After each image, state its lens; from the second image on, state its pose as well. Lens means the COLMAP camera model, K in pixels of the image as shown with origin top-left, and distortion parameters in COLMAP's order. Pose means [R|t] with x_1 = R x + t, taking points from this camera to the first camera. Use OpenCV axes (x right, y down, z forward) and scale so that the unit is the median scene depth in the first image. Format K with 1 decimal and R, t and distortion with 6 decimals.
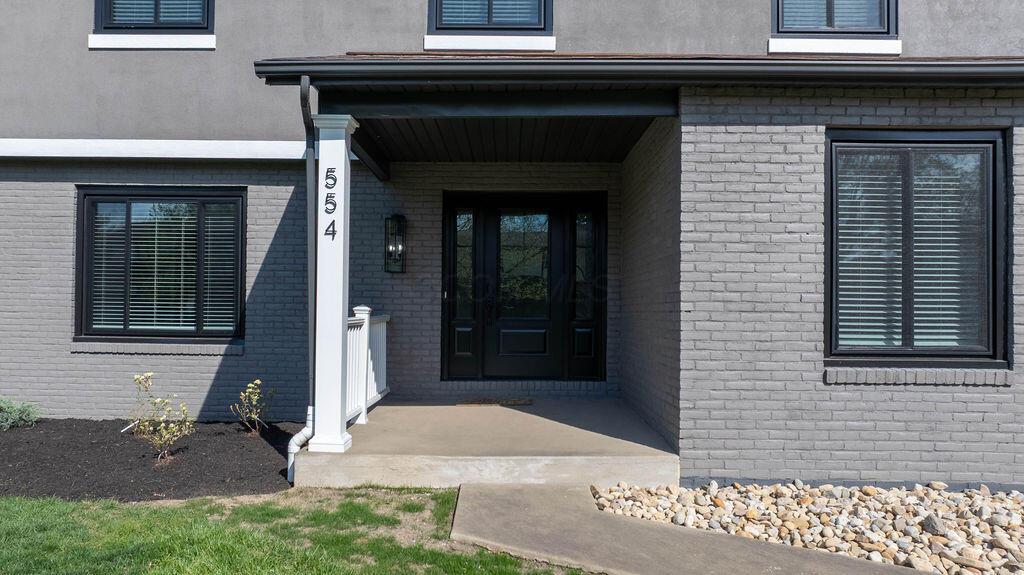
lens RADIAL K [[788.2, 0, 497.7], [0, 788.2, 293.0], [0, 0, 1]] dist [-0.035499, 0.049603]
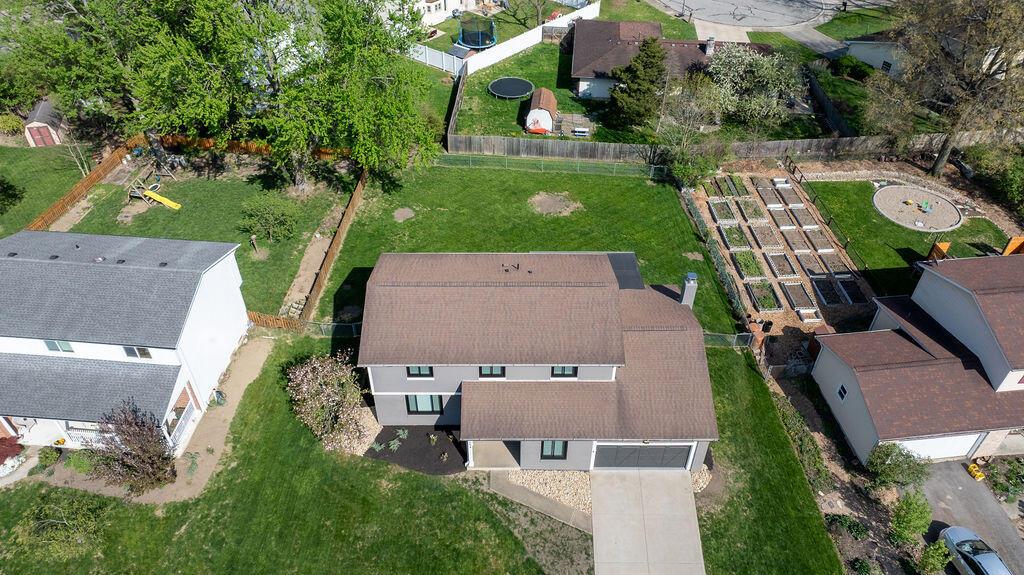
lens RADIAL K [[725.7, 0, 512.0], [0, 725.7, 287.5], [0, 0, 1]] dist [-0.038477, 0.033956]
pose [[0.999876, -0.012668, 0.009330, 0.111630], [0.003125, 0.741097, 0.671391, -5.365756], [-0.015420, -0.671279, 0.741044, -2.763701]]
